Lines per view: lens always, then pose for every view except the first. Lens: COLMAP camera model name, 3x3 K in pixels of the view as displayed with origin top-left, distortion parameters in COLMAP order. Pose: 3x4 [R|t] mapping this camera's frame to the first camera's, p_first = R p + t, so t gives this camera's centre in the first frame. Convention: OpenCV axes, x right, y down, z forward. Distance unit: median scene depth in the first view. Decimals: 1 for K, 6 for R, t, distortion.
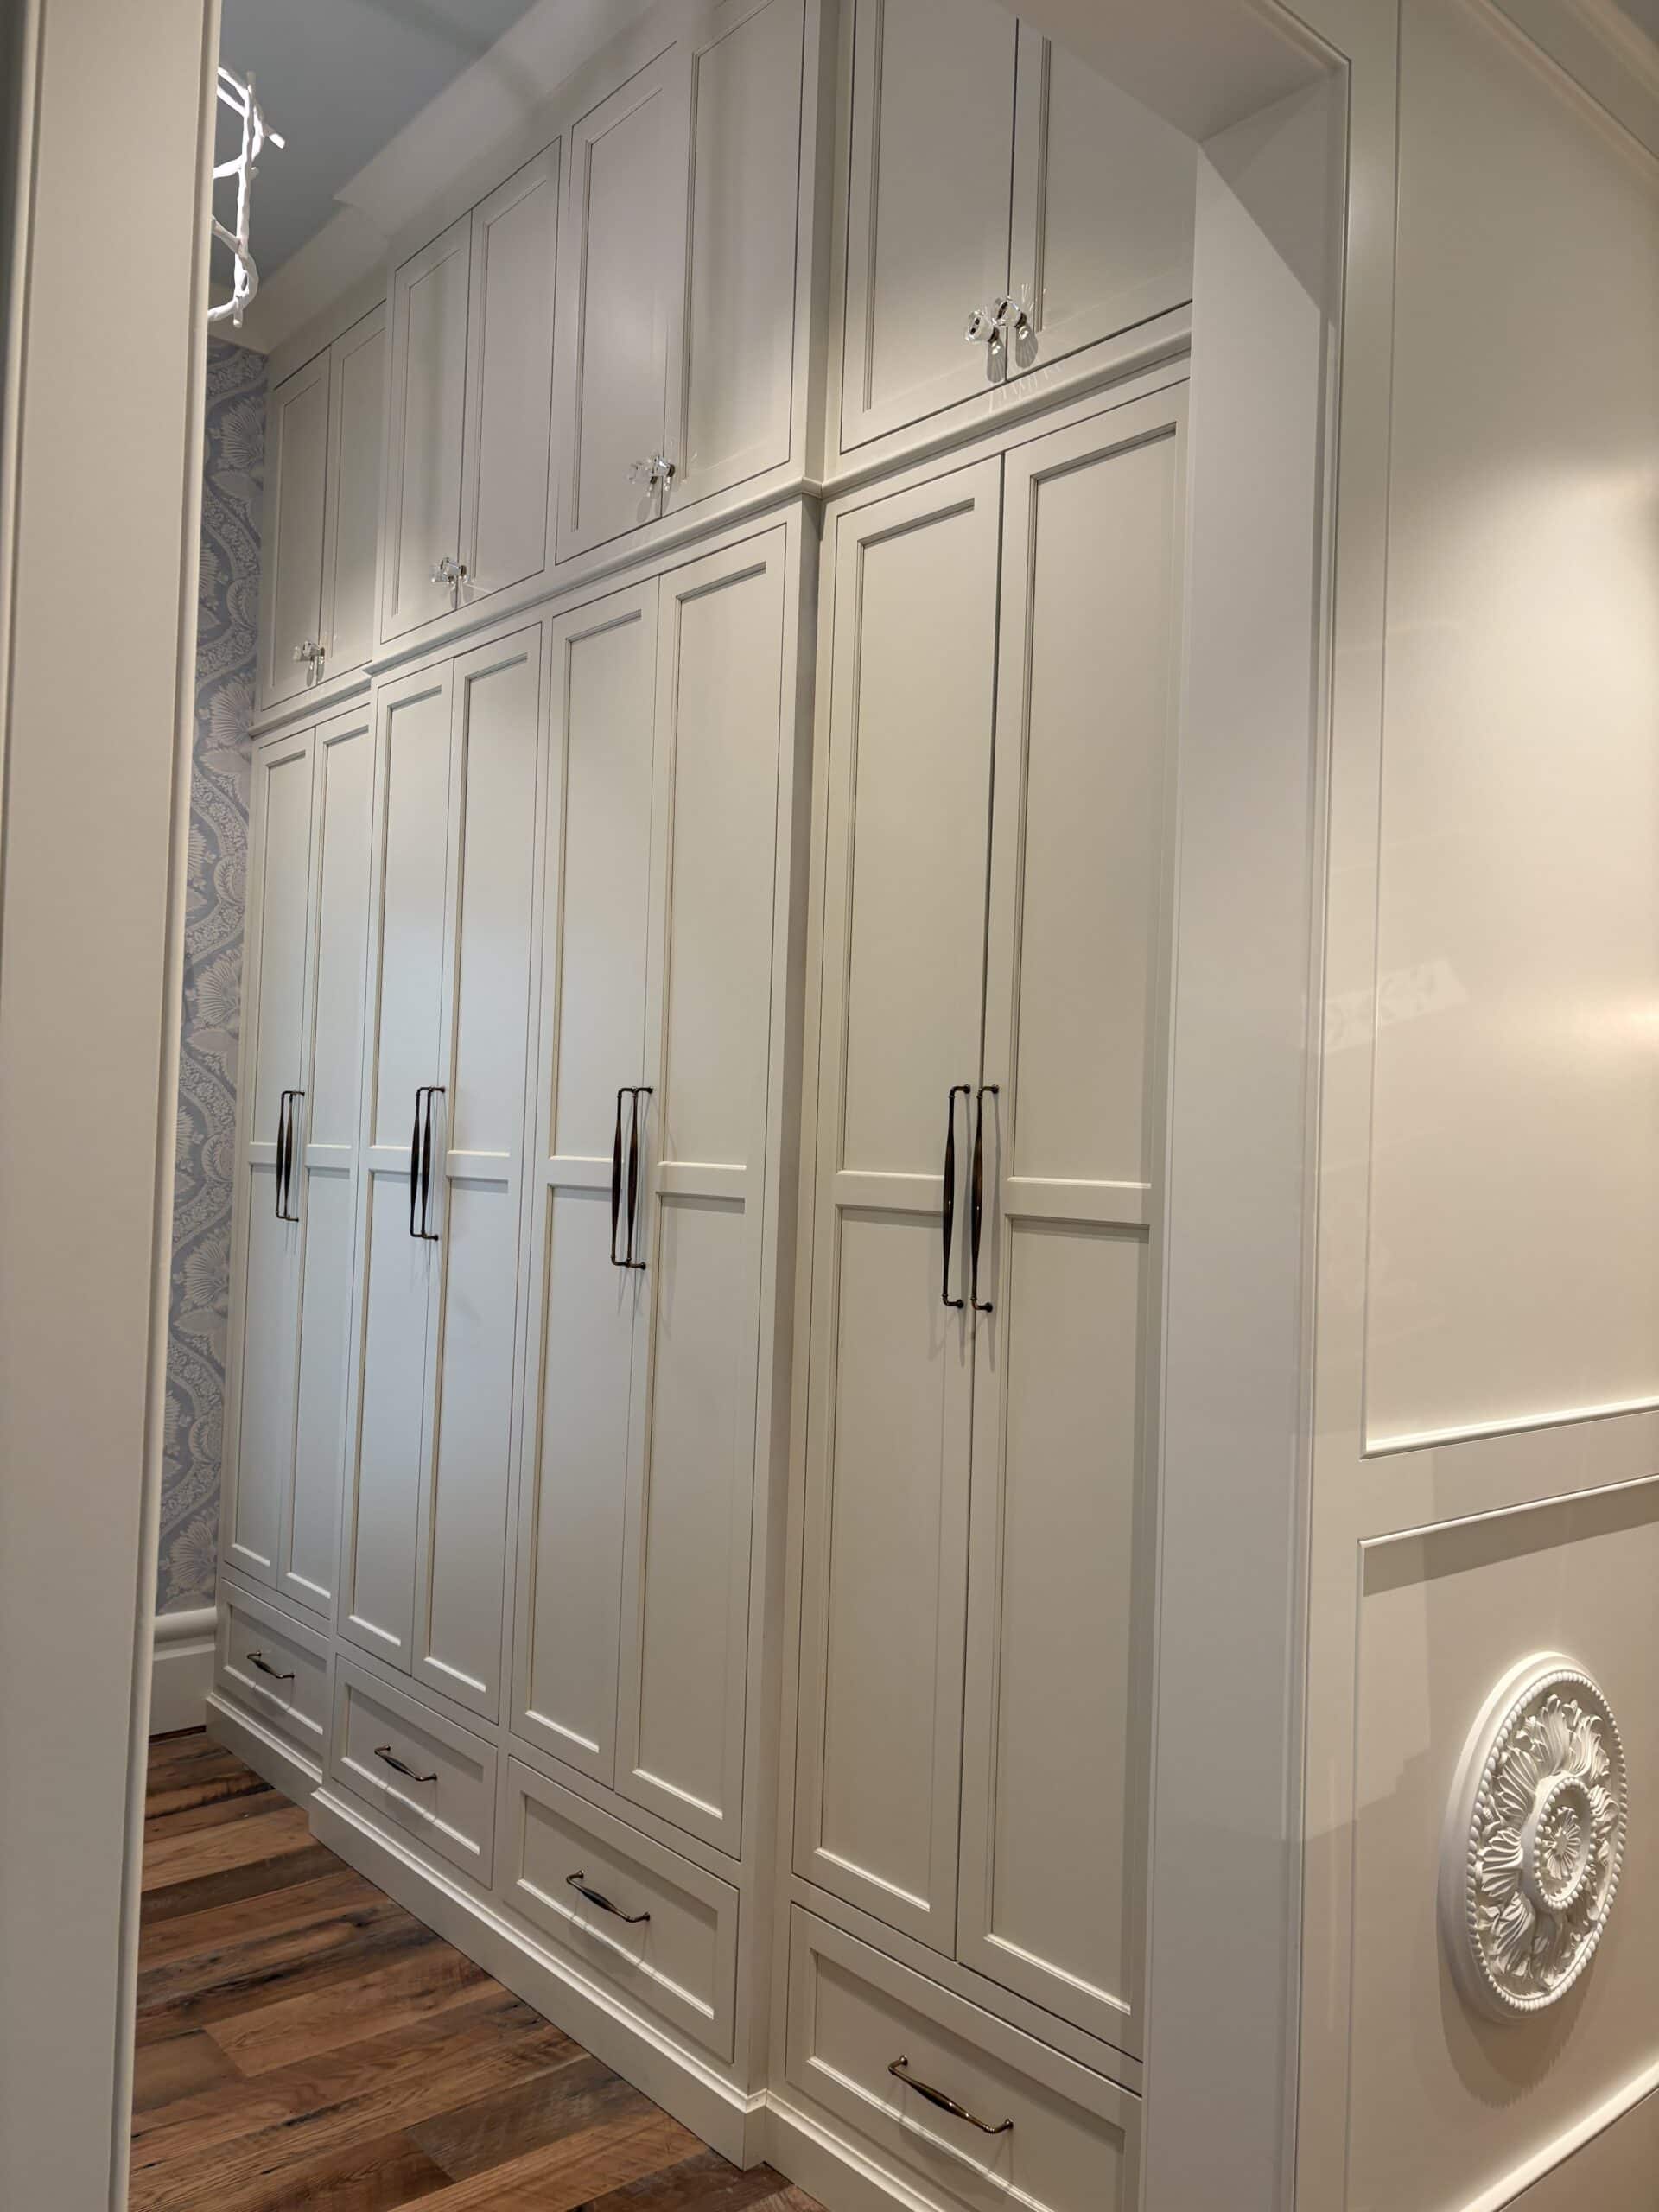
lens RADIAL K [[1673.8, 0, 815.4], [0, 1673.8, 1124.6], [0, 0, 1]] dist [0.050832, -0.052892]
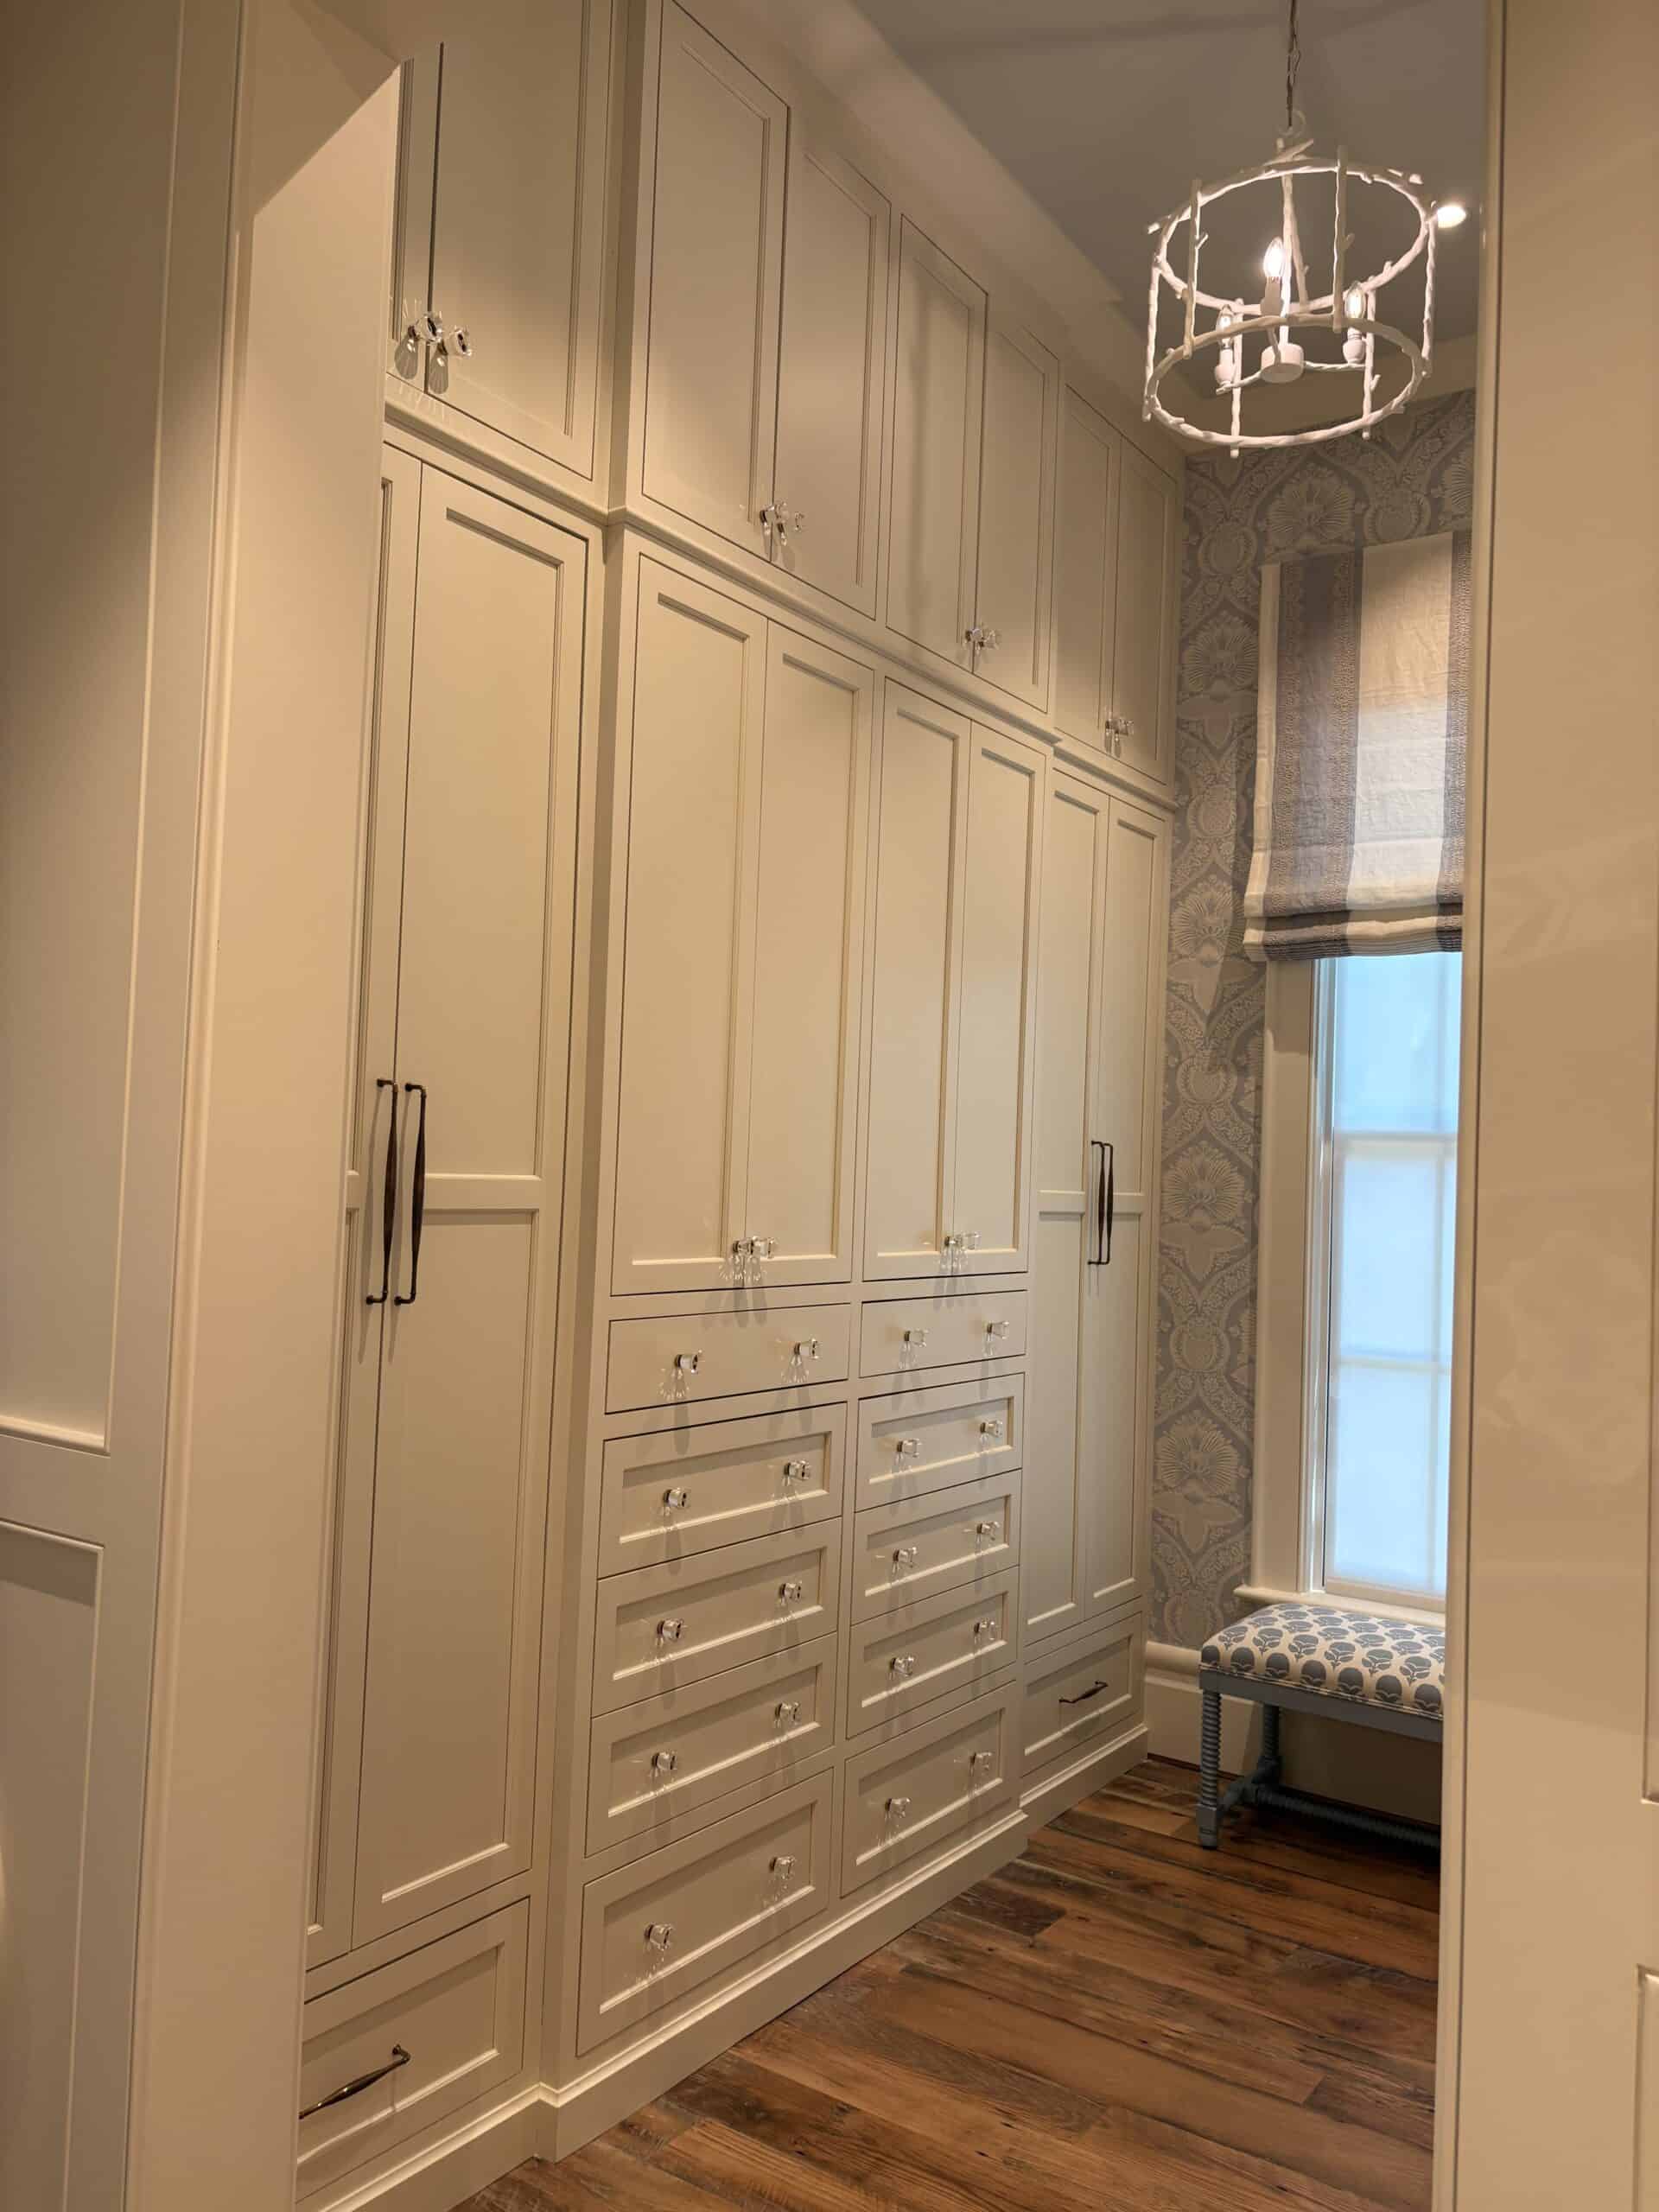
lens RADIAL K [[1673.8, 0, 817.2], [0, 1673.8, 1092.9], [0, 0, 1]] dist [0.050832, -0.052892]
pose [[-0.246631, -0.003734, 0.969102, -1.106179], [-0.068322, 0.997571, -0.013543, -0.021445], [-0.966698, -0.069551, -0.246288, 1.214440]]
